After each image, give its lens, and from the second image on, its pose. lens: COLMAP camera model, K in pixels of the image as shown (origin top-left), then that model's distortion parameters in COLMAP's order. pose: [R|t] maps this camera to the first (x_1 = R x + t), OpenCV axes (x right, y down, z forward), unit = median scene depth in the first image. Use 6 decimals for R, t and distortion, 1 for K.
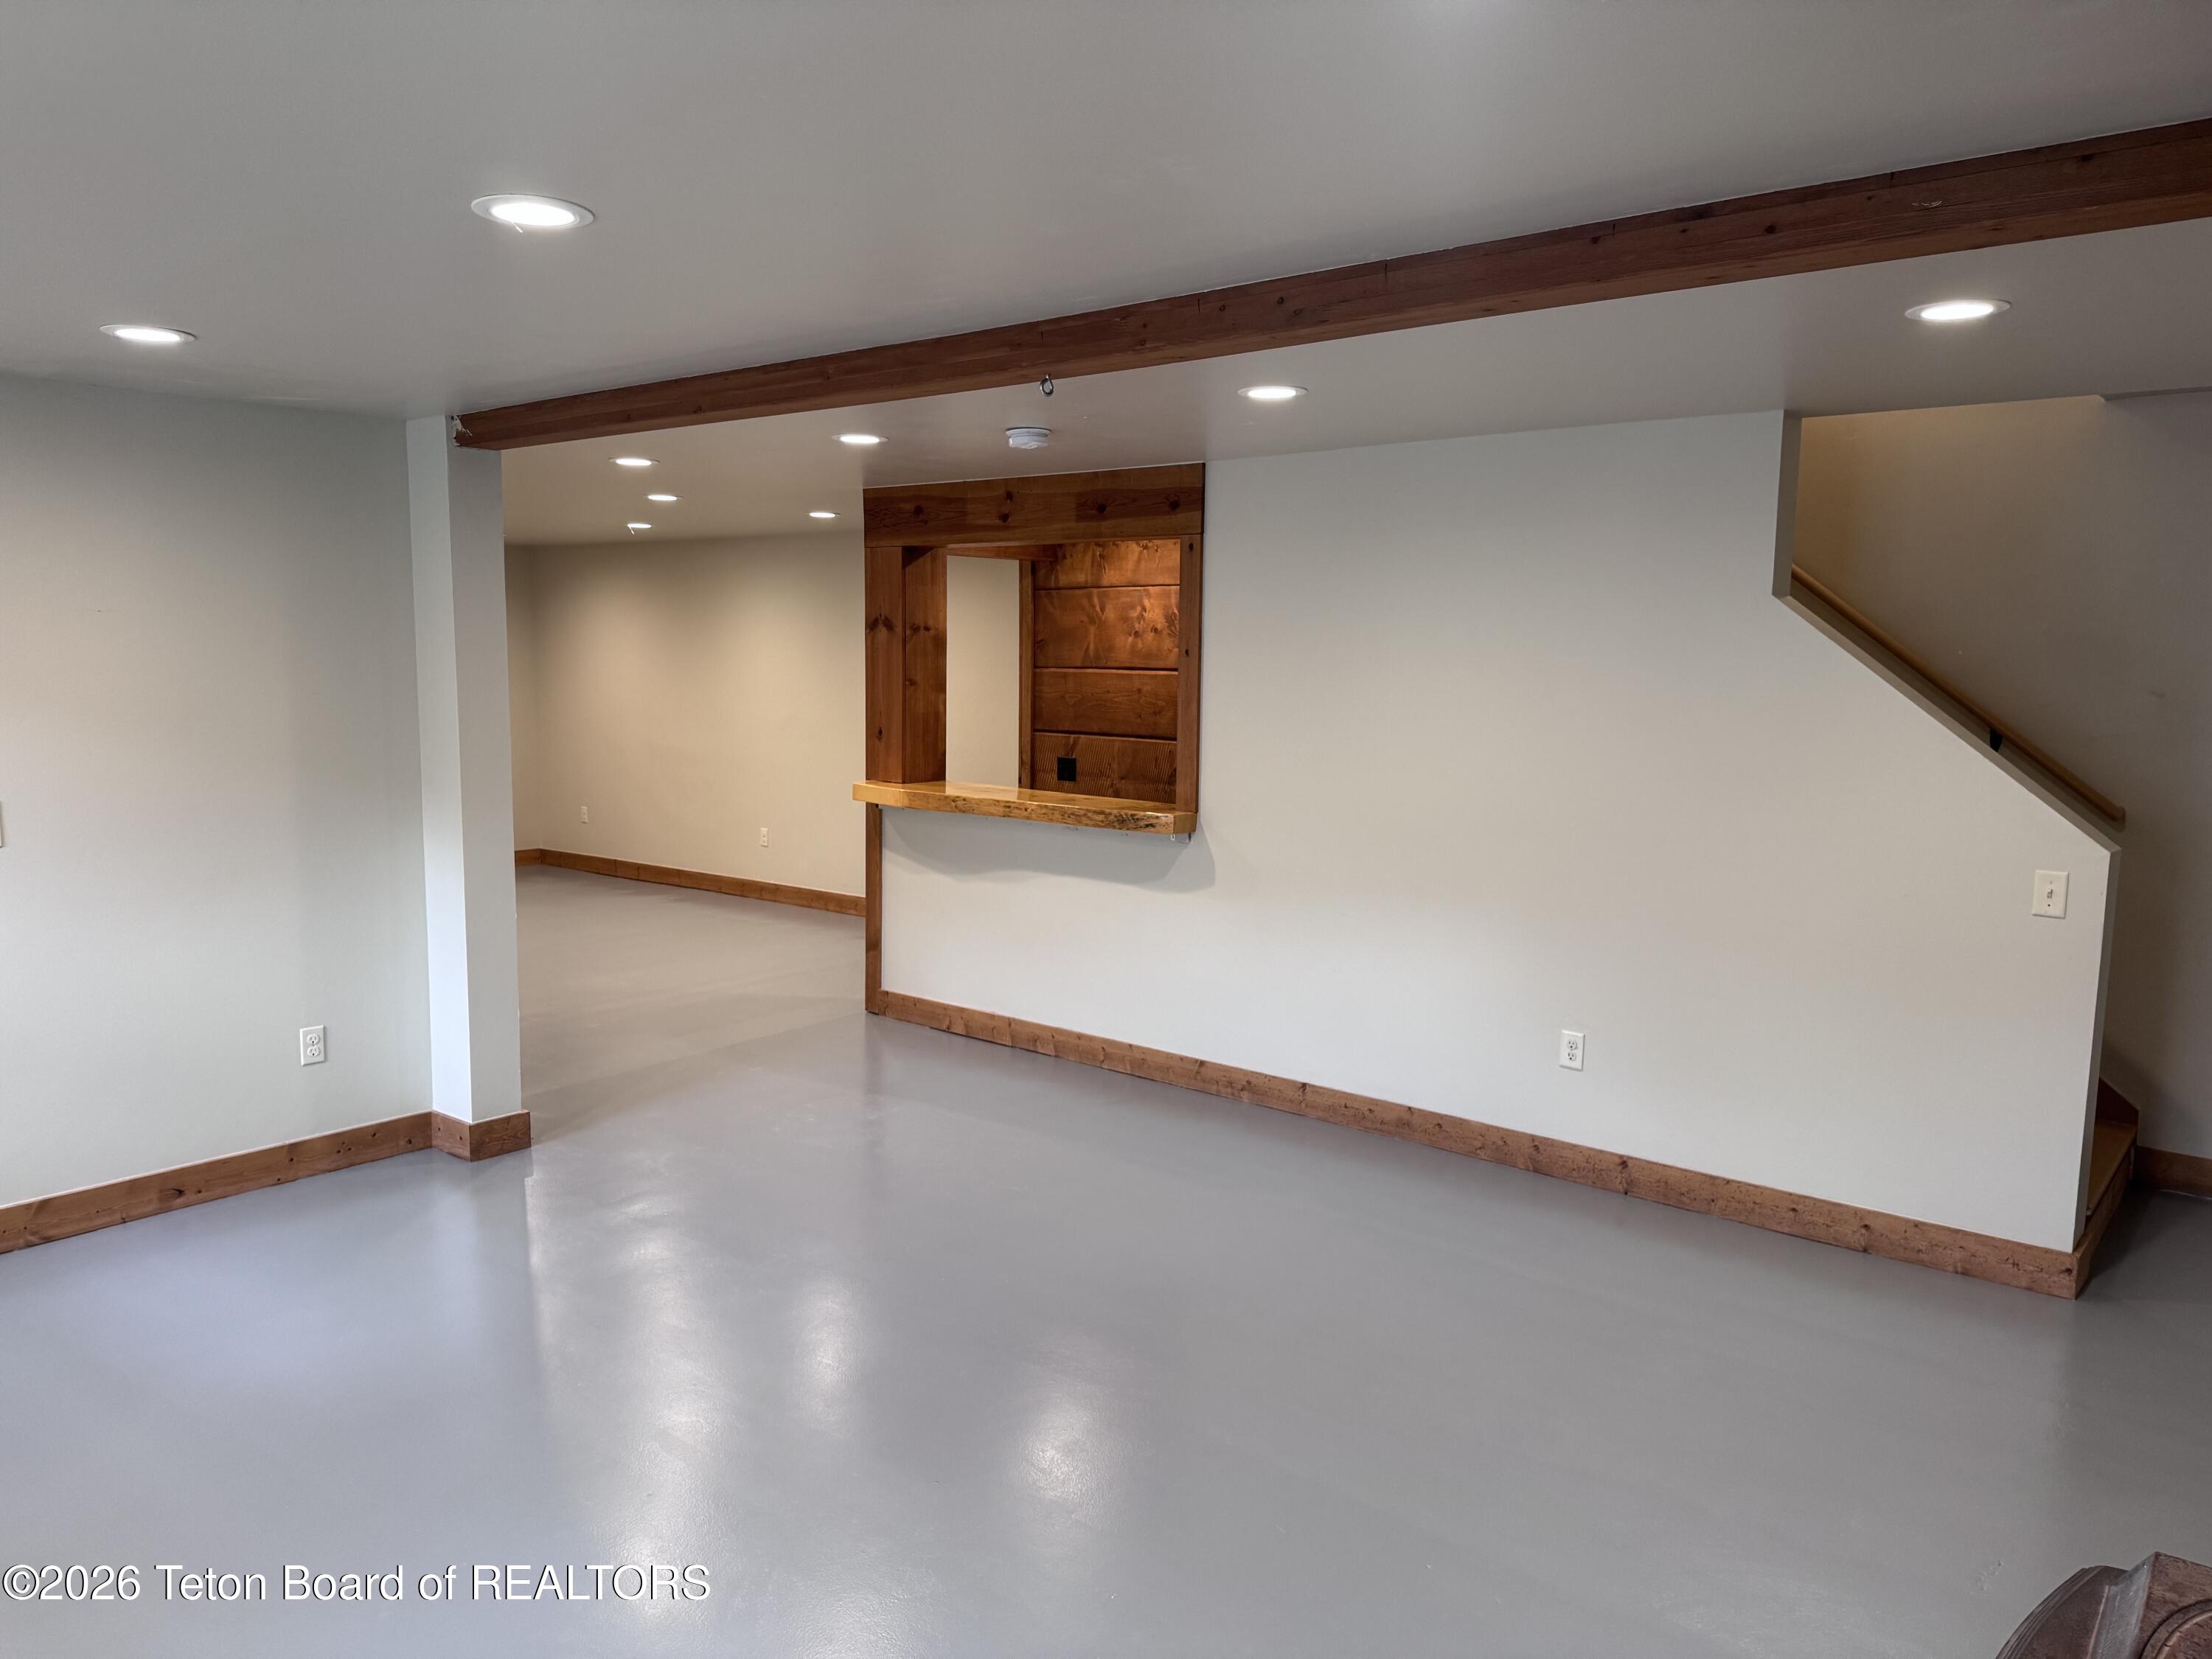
lens RADIAL K [[1567.9, 0, 1106.0], [0, 1567.9, 829.5], [0, 0, 1]] dist [0.031457, -0.034792]
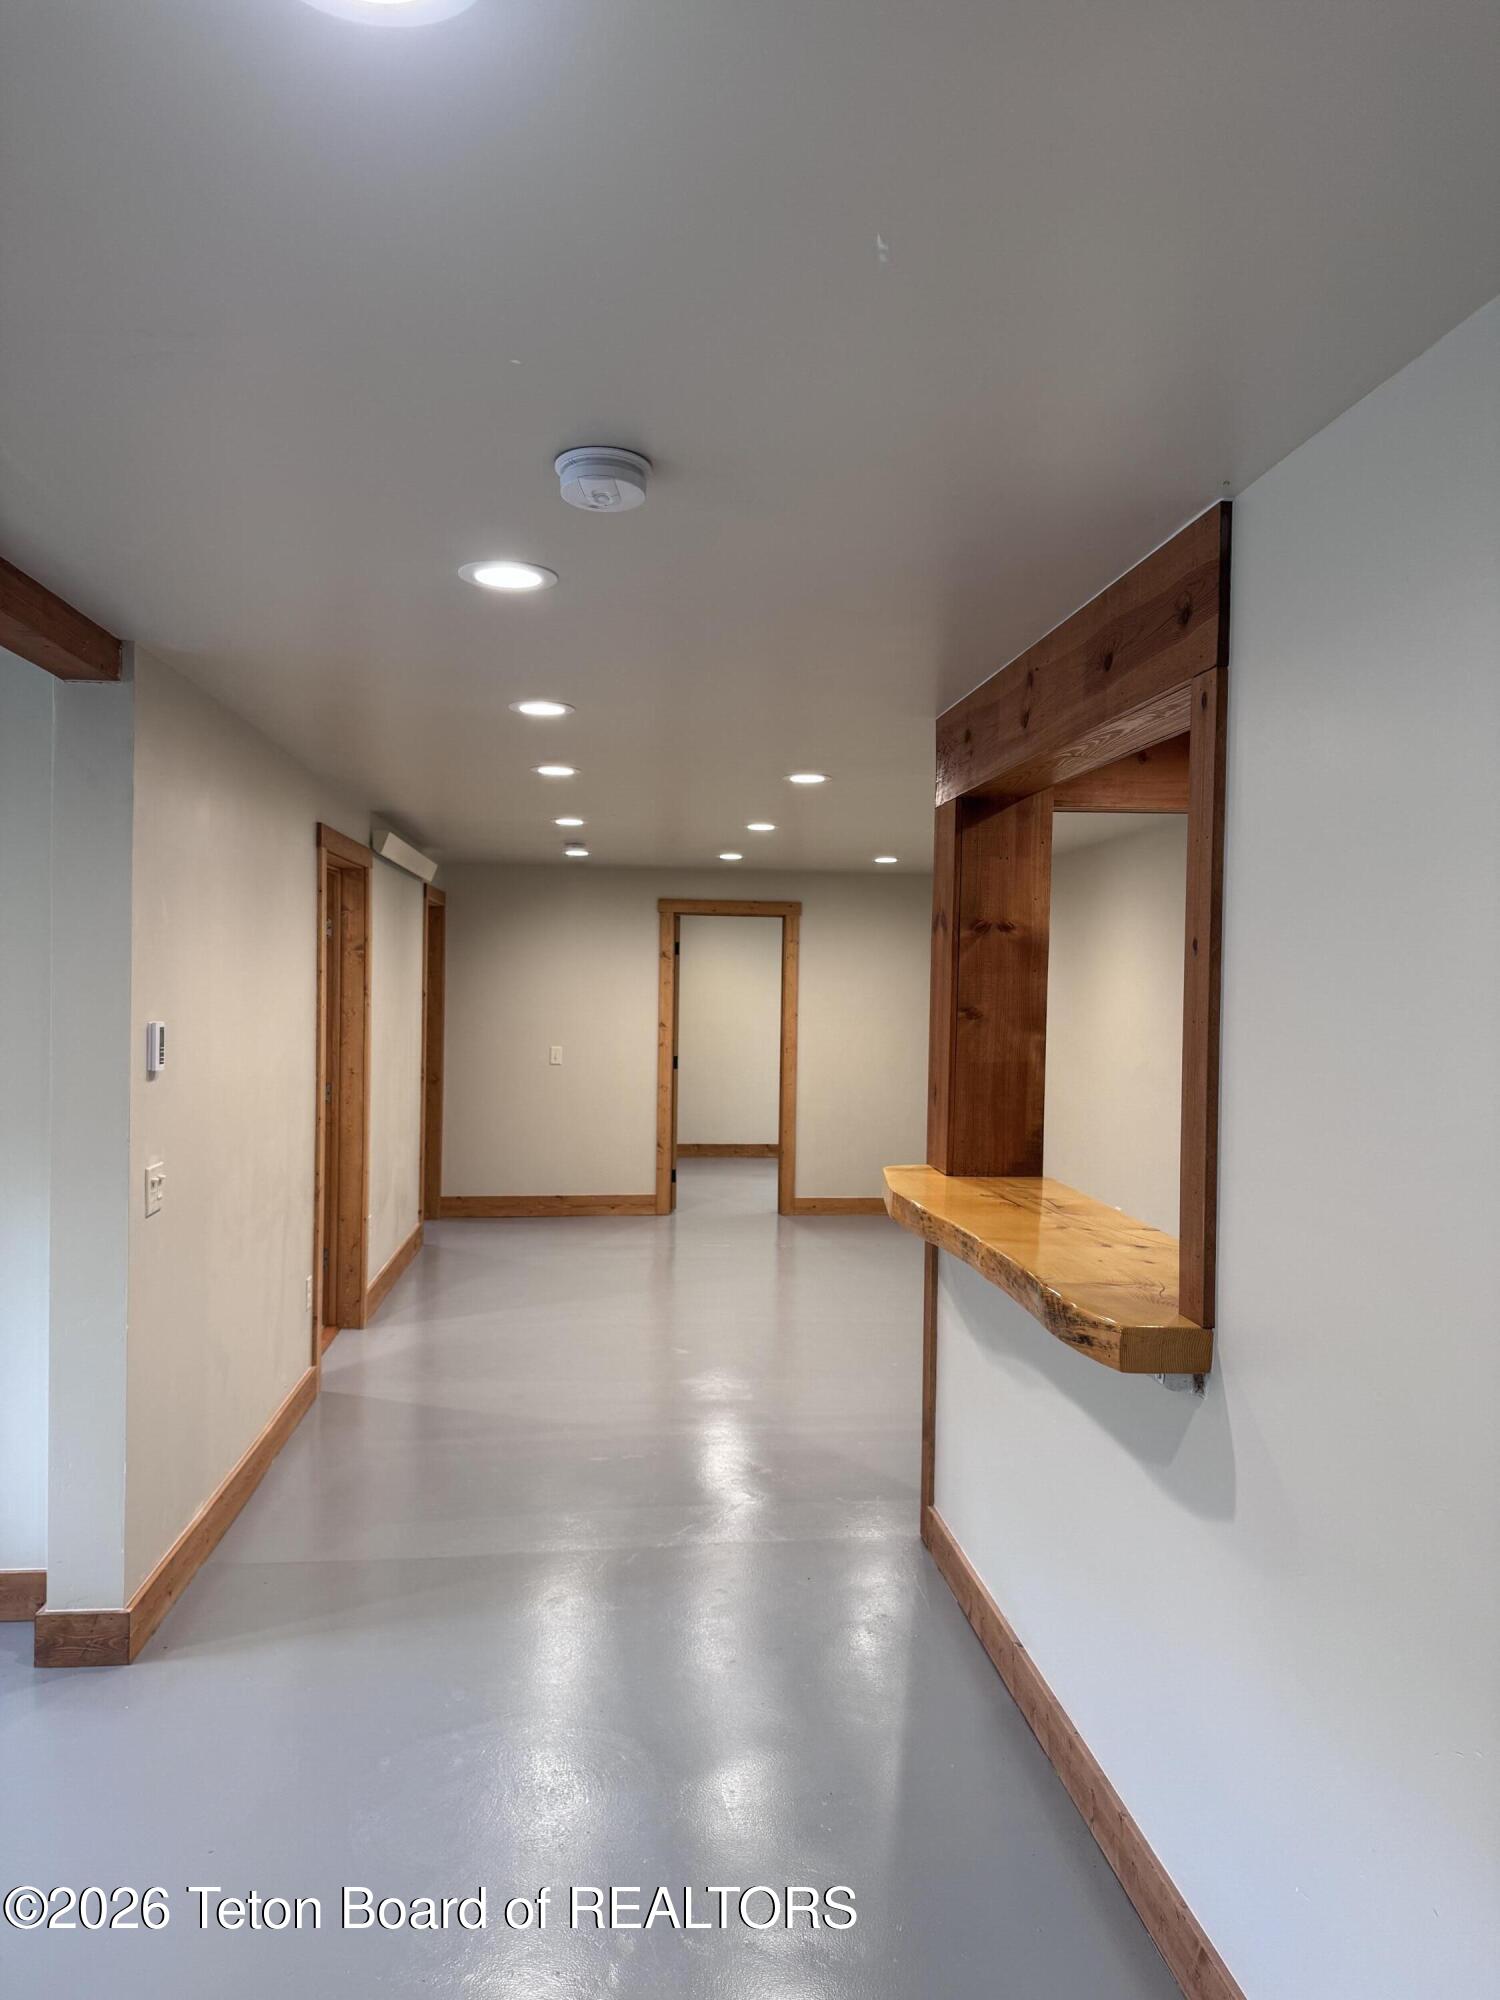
lens RADIAL K [[1382.7, 0, 723.6], [0, 1382.7, 1004.6], [0, 0, 1]] dist [0.102363, -0.162732]
pose [[0.707843, 0.008923, -0.706314, 0.189510], [-0.083775, 0.993923, -0.071400, -0.048840], [0.701384, 0.109711, 0.704289, 0.531850]]
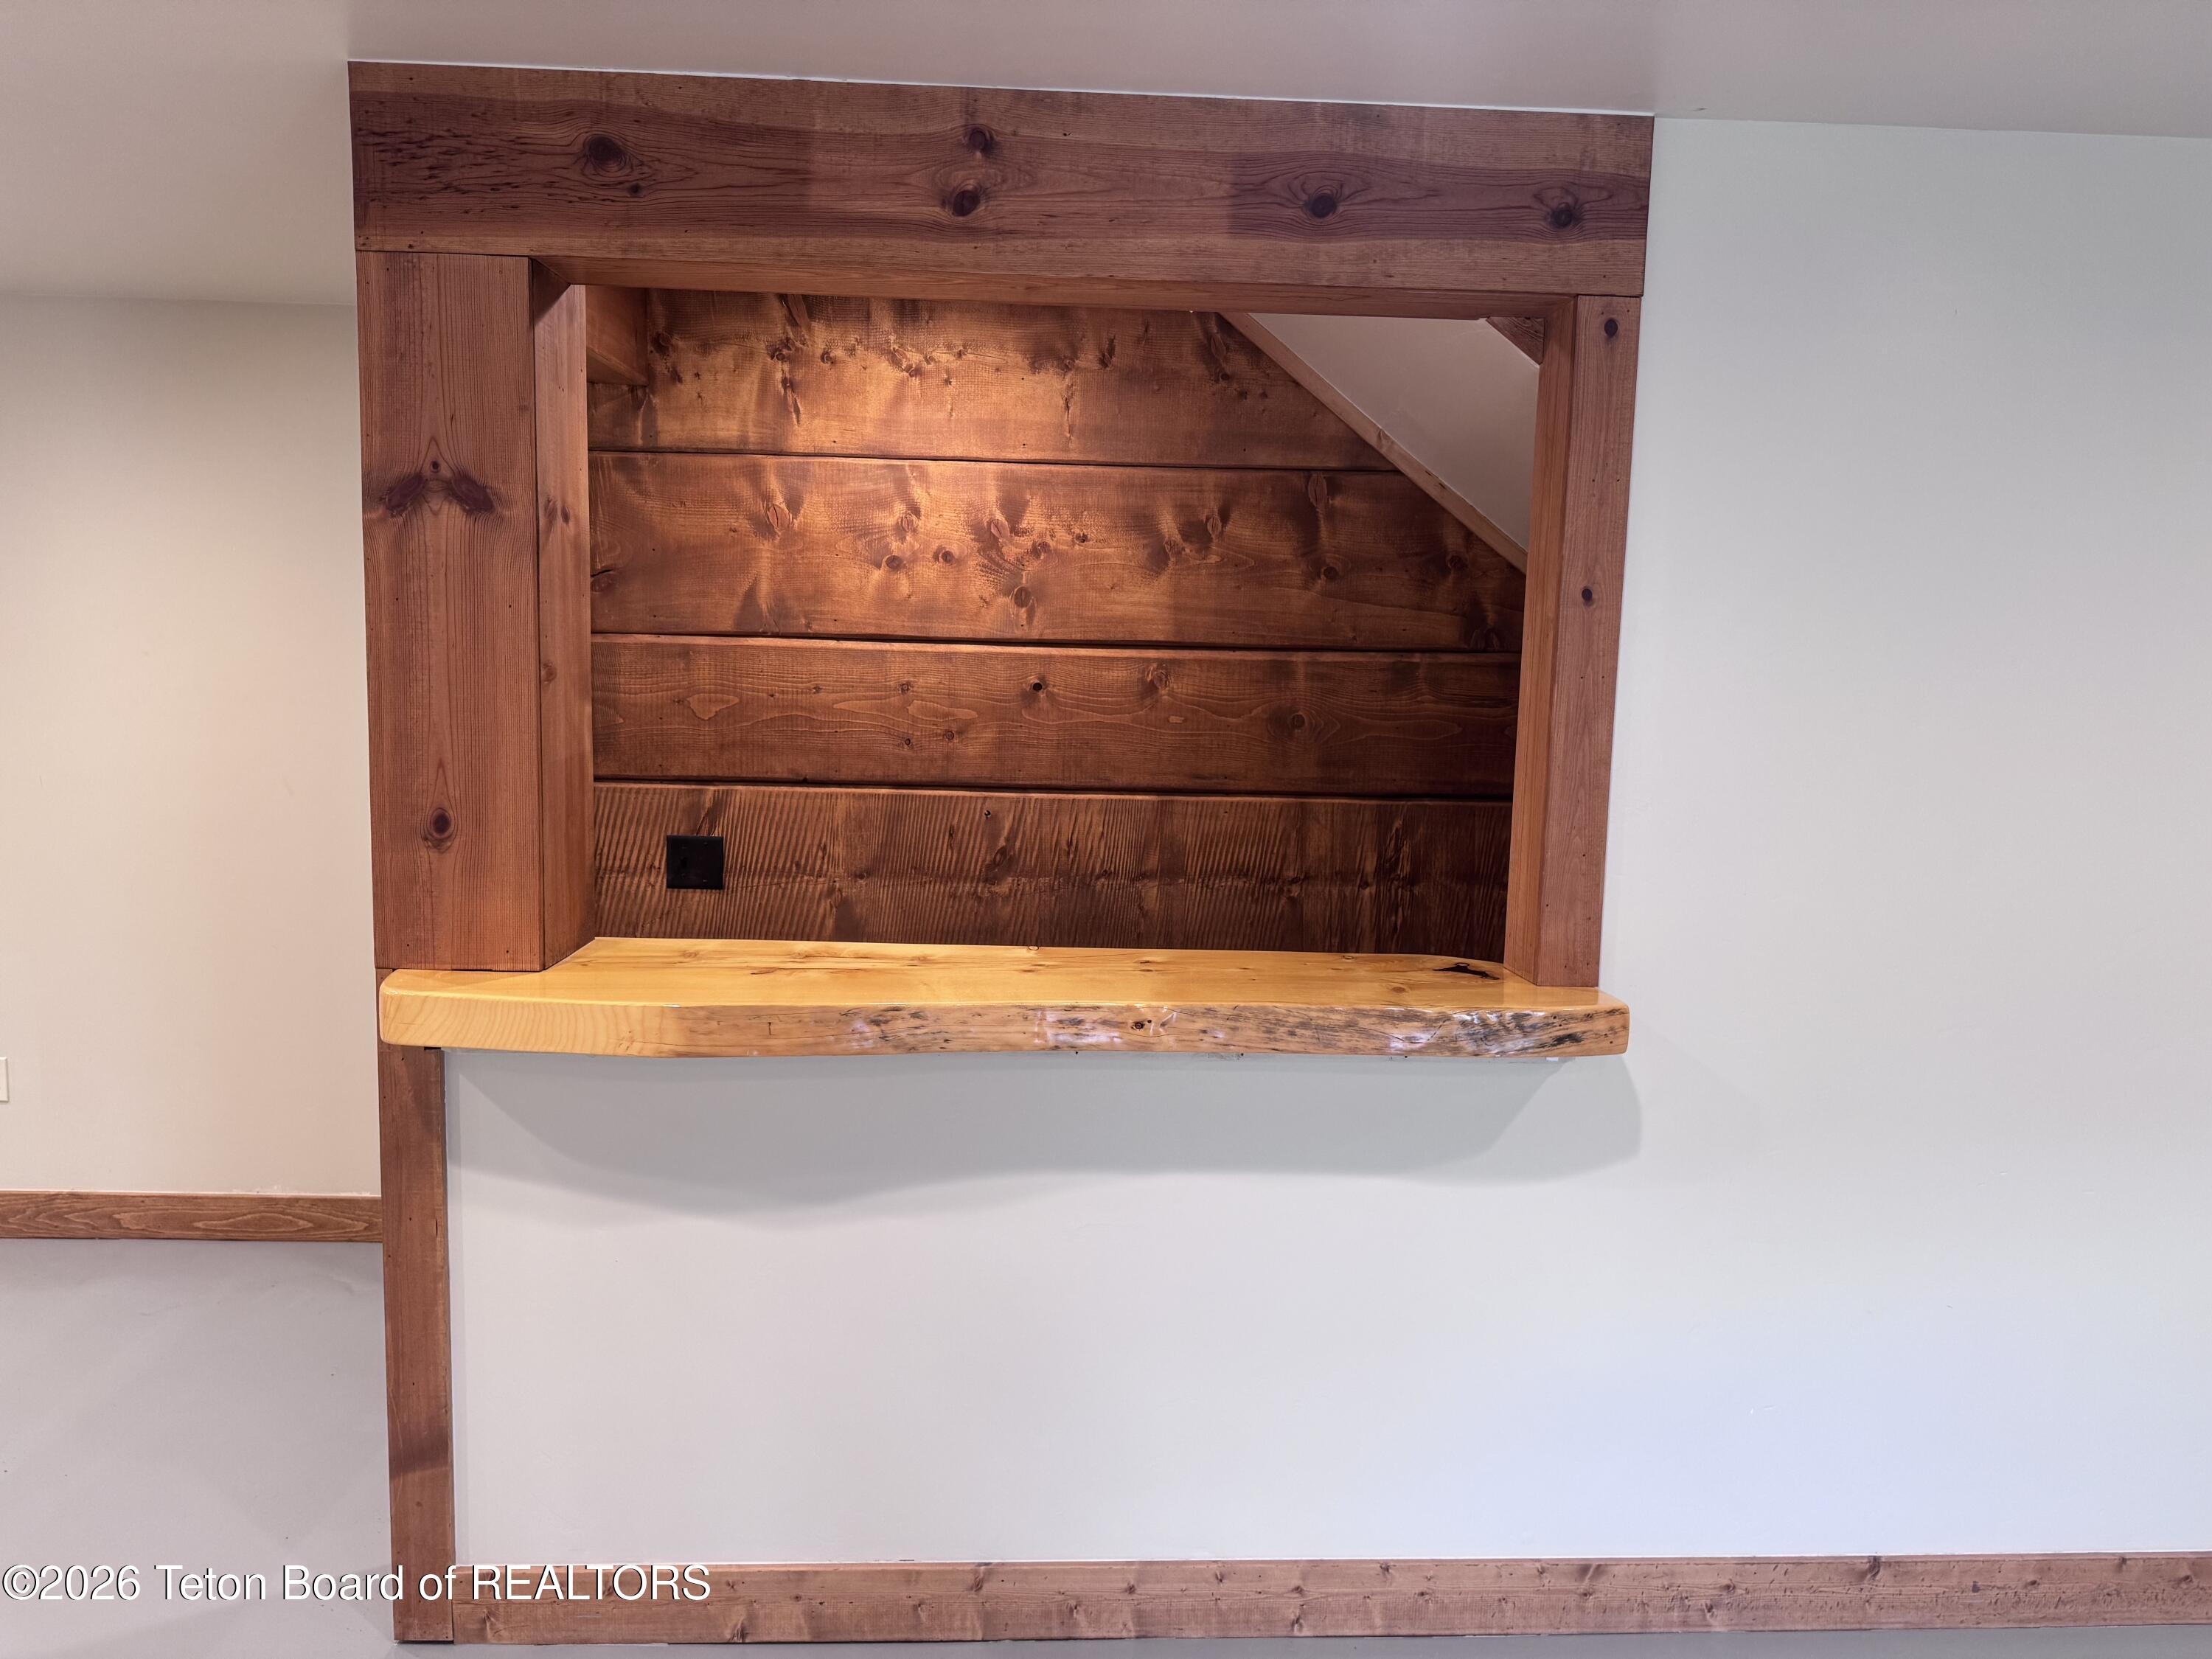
lens RADIAL K [[1561.9, 0, 1138.7], [0, 1561.9, 825.3], [0, 0, 1]] dist [0.181649, -0.373420]
pose [[0.737451, -0.072297, 0.671520, -0.257297], [0.064060, 0.997259, 0.037017, -0.063713], [-0.672356, 0.015720, 0.740061, 0.643797]]
